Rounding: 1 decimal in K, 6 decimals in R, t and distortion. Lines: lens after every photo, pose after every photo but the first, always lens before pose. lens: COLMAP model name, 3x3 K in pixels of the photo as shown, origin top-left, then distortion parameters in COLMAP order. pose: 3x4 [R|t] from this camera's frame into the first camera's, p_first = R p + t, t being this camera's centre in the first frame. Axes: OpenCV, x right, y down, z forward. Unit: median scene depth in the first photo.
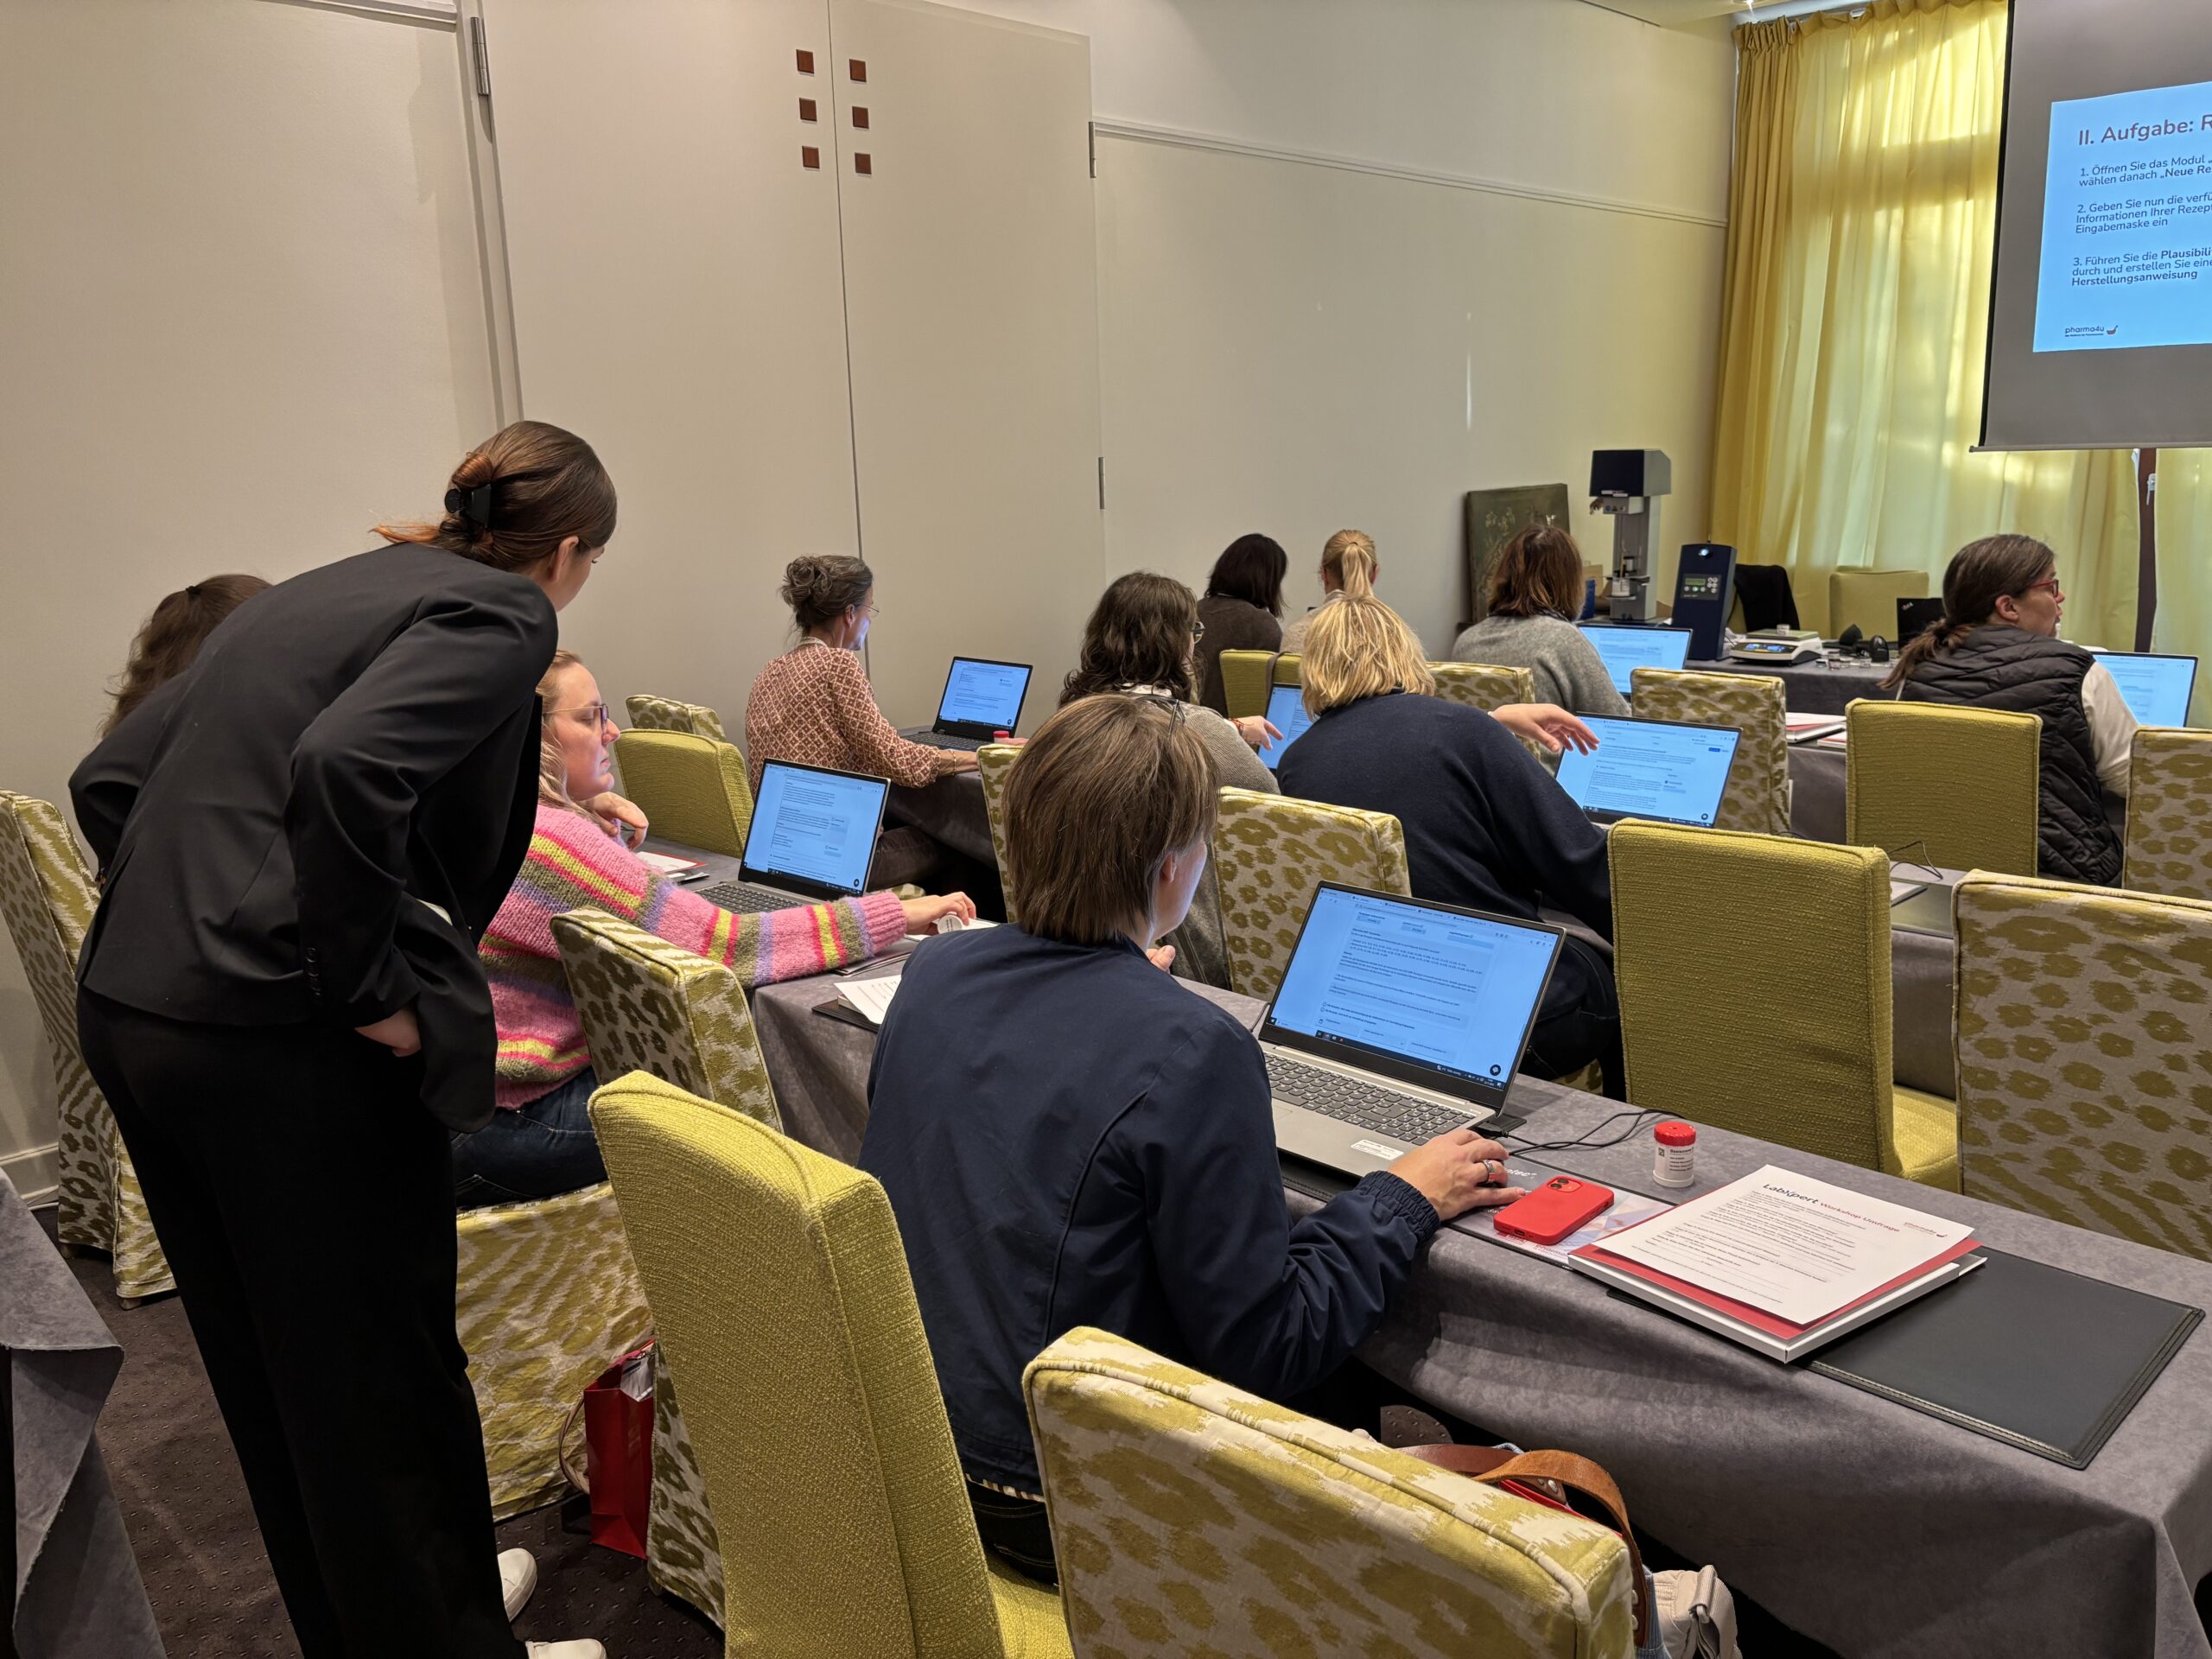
lens RADIAL K [[1697.1, 0, 1106.0], [0, 1697.1, 829.5], [0, 0, 1]] dist [0.020566, -0.004509]
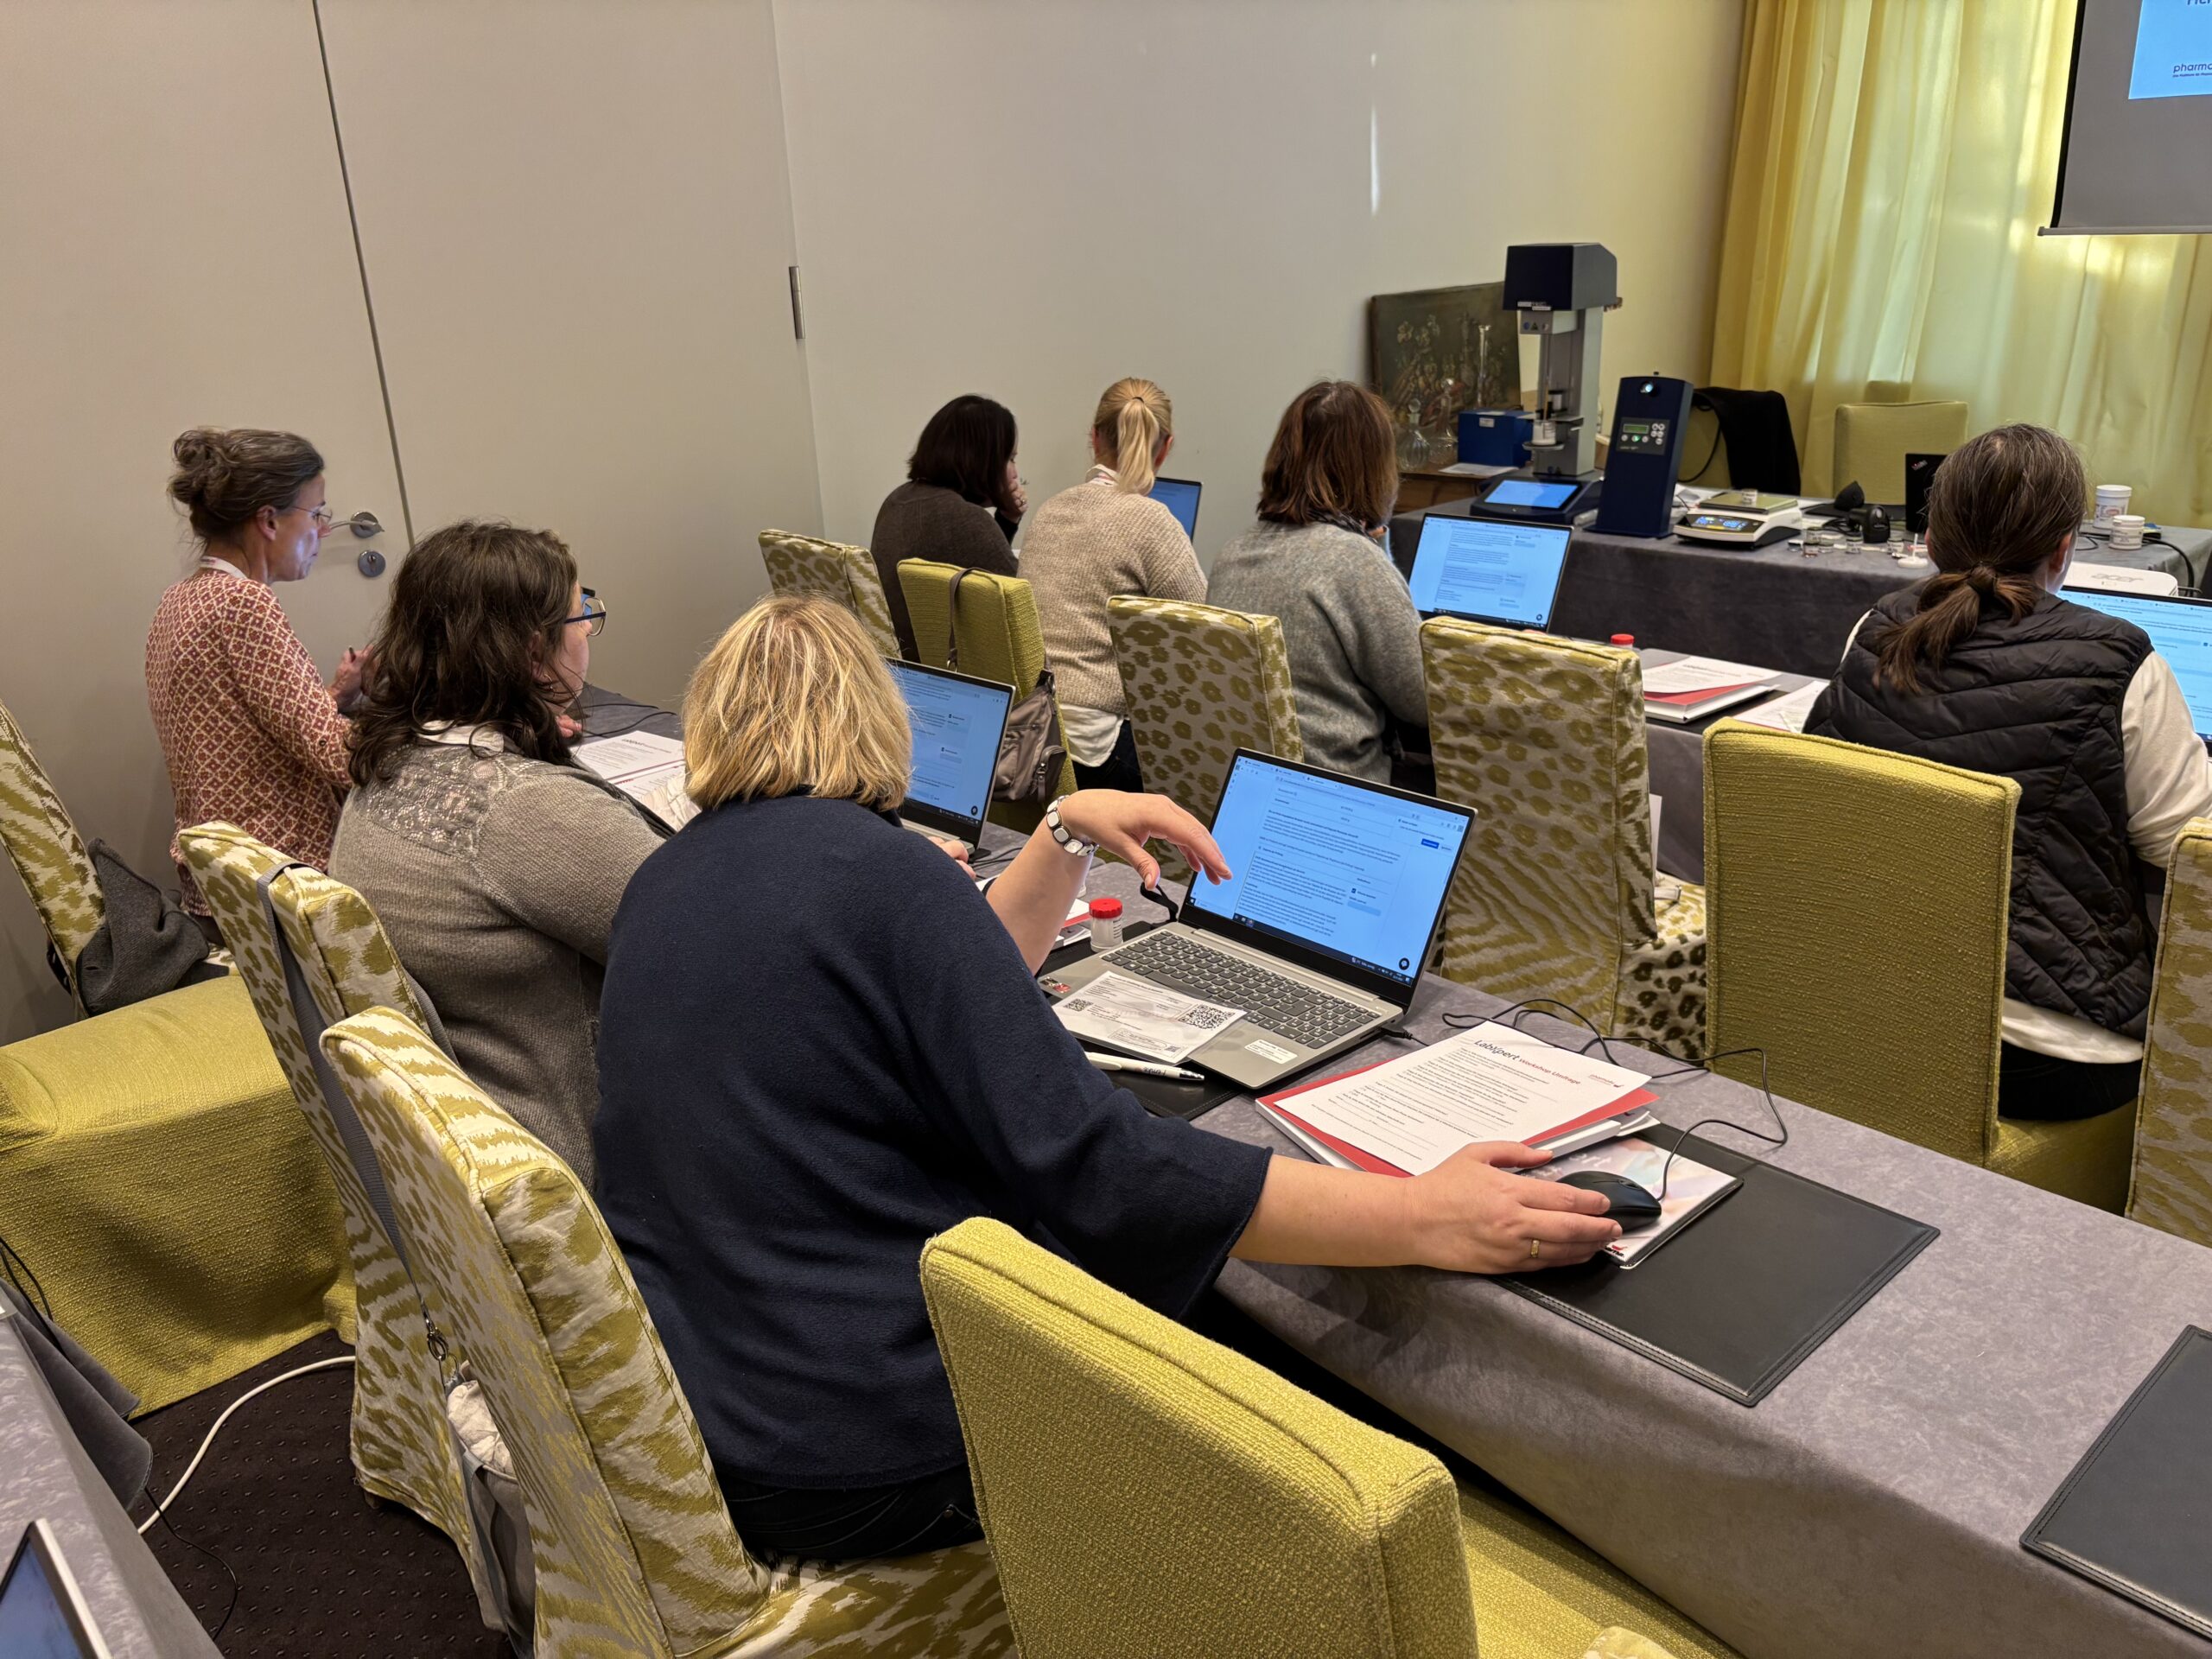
lens RADIAL K [[1708.2, 0, 1069.1], [0, 1708.2, 852.8], [0, 0, 1]] dist [0.004437, -0.011669]
pose [[0.998506, 0.003754, -0.054512, 0.191684], [0.003708, 0.990683, 0.136140, -0.088057], [0.054515, -0.136139, 0.989189, 0.303956]]
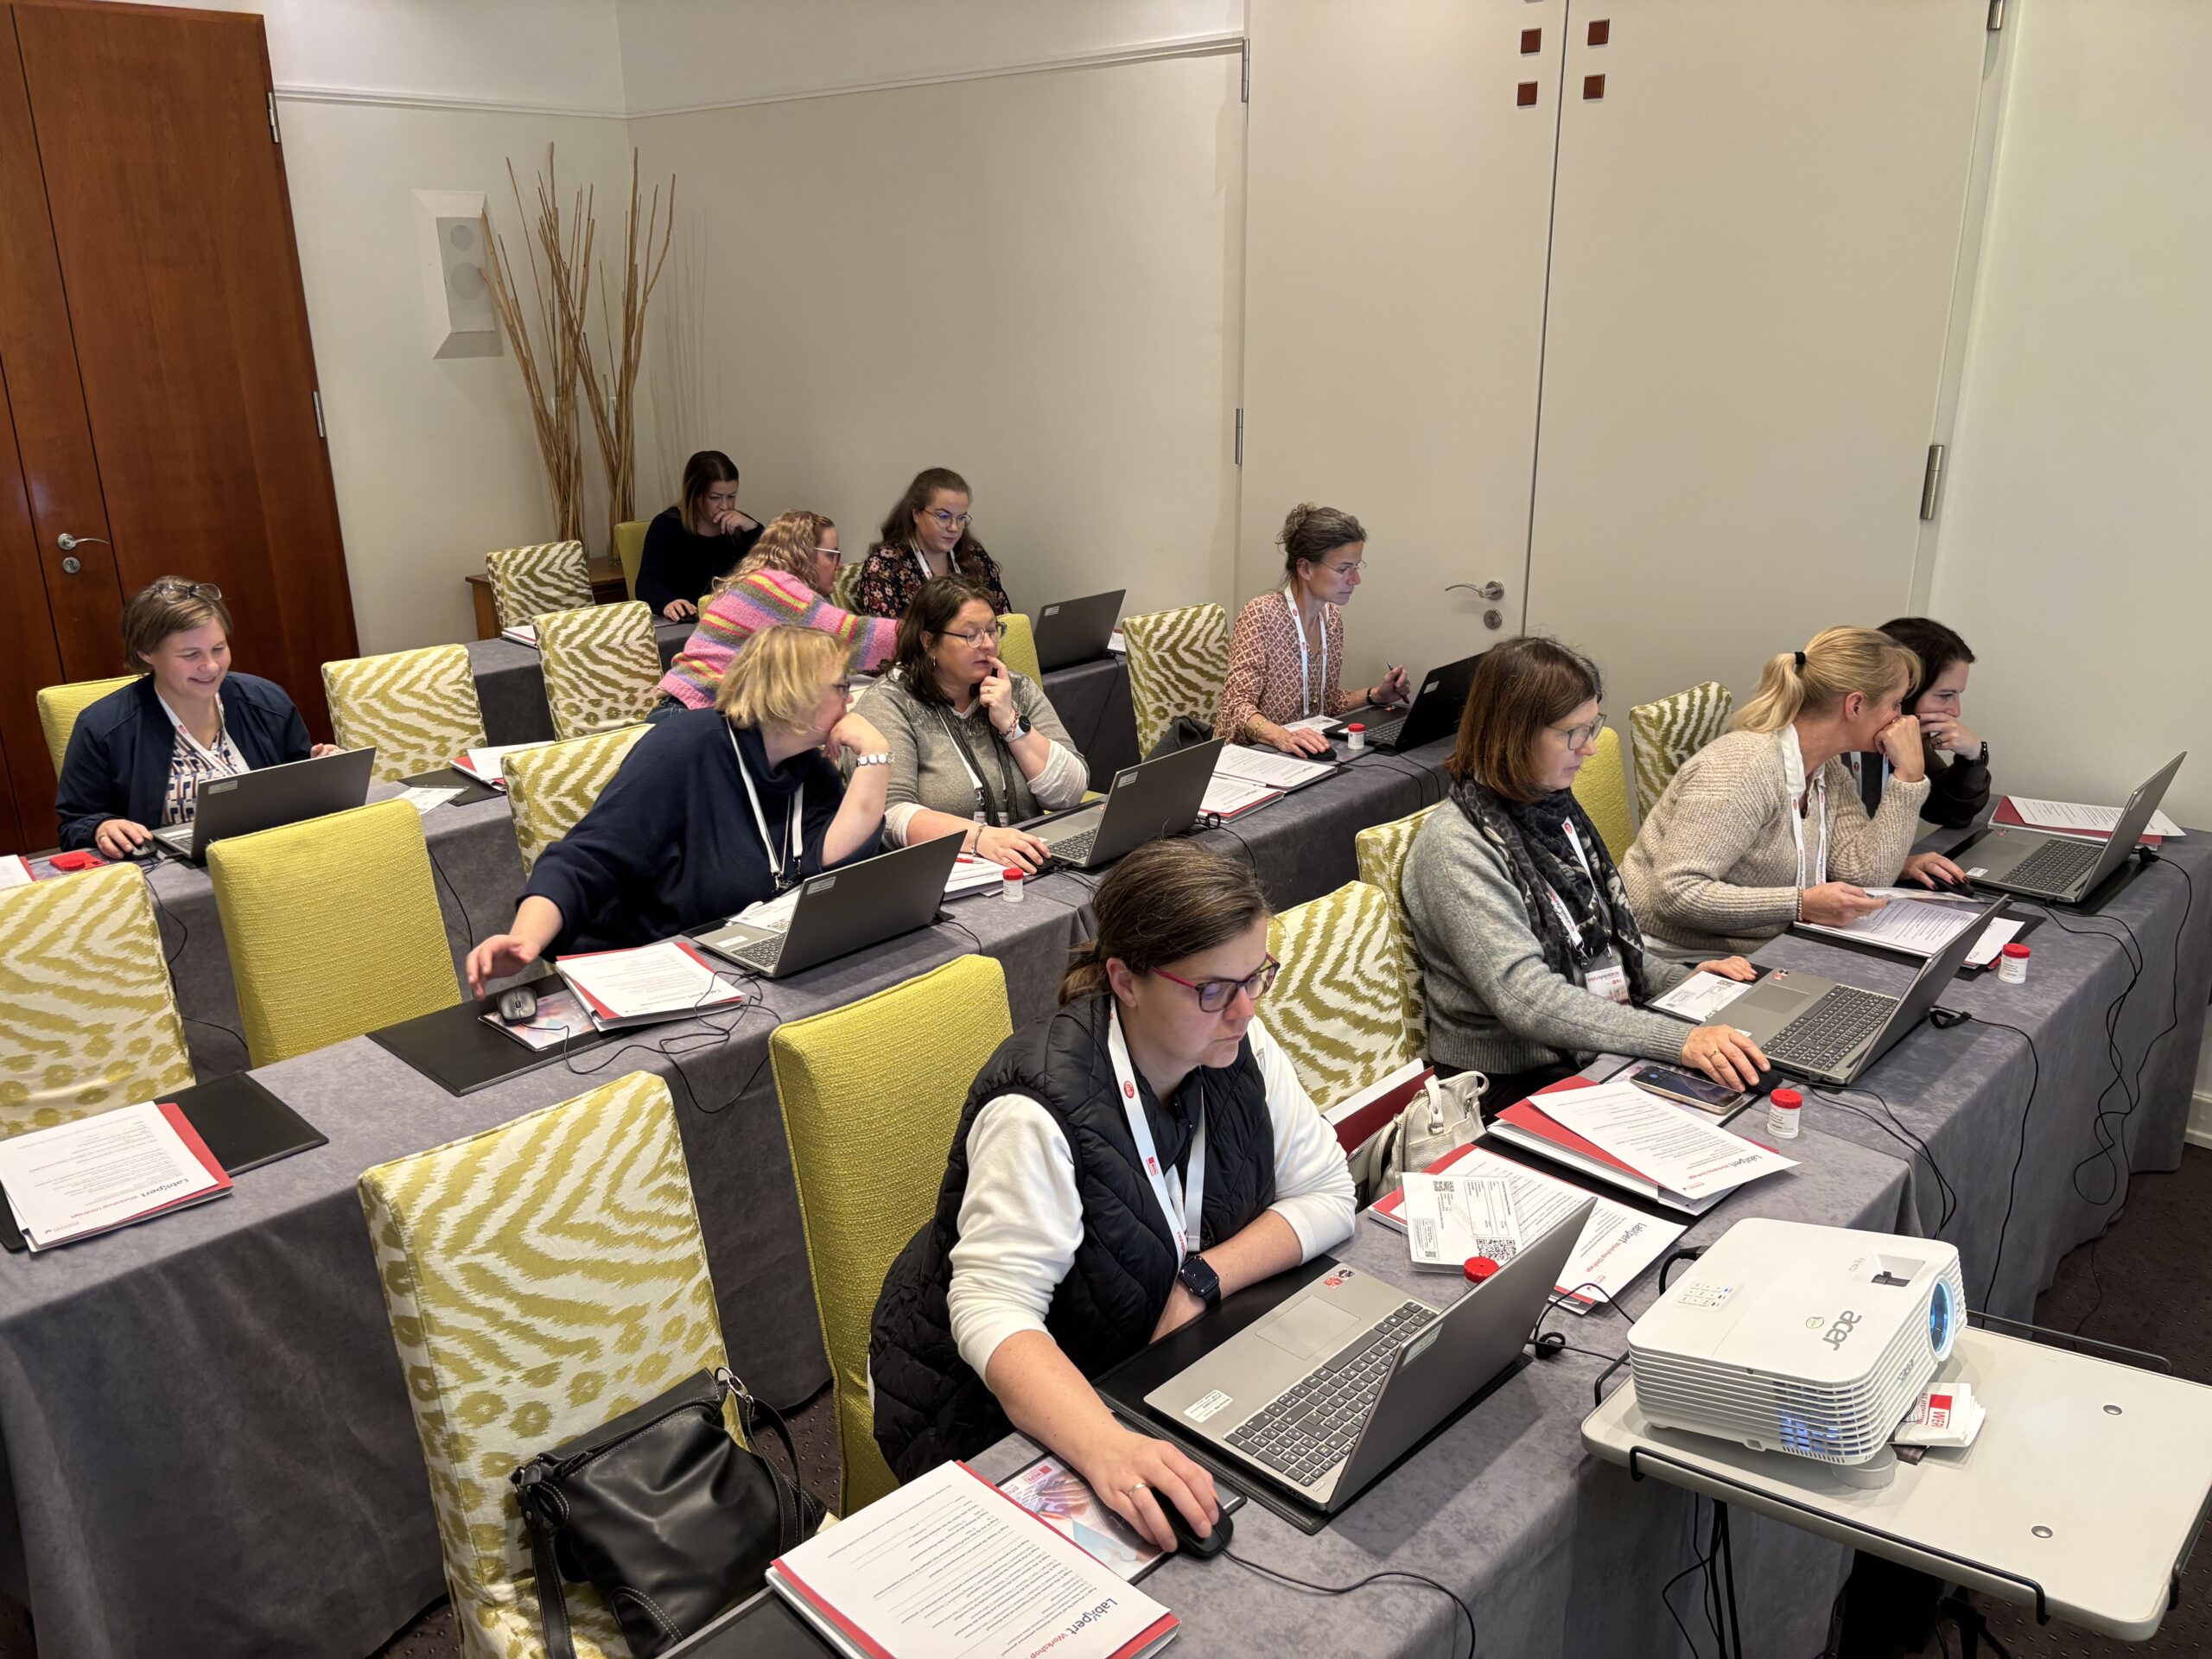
lens RADIAL K [[1696.7, 0, 1101.4], [0, 1696.7, 838.1], [0, 0, 1]] dist [0.017938, 0.002013]
pose [[0.028416, 0.336493, -0.941257, 0.788446], [-0.207739, 0.923066, 0.323719, -0.259642], [0.977771, 0.186337, 0.096132, 0.722693]]
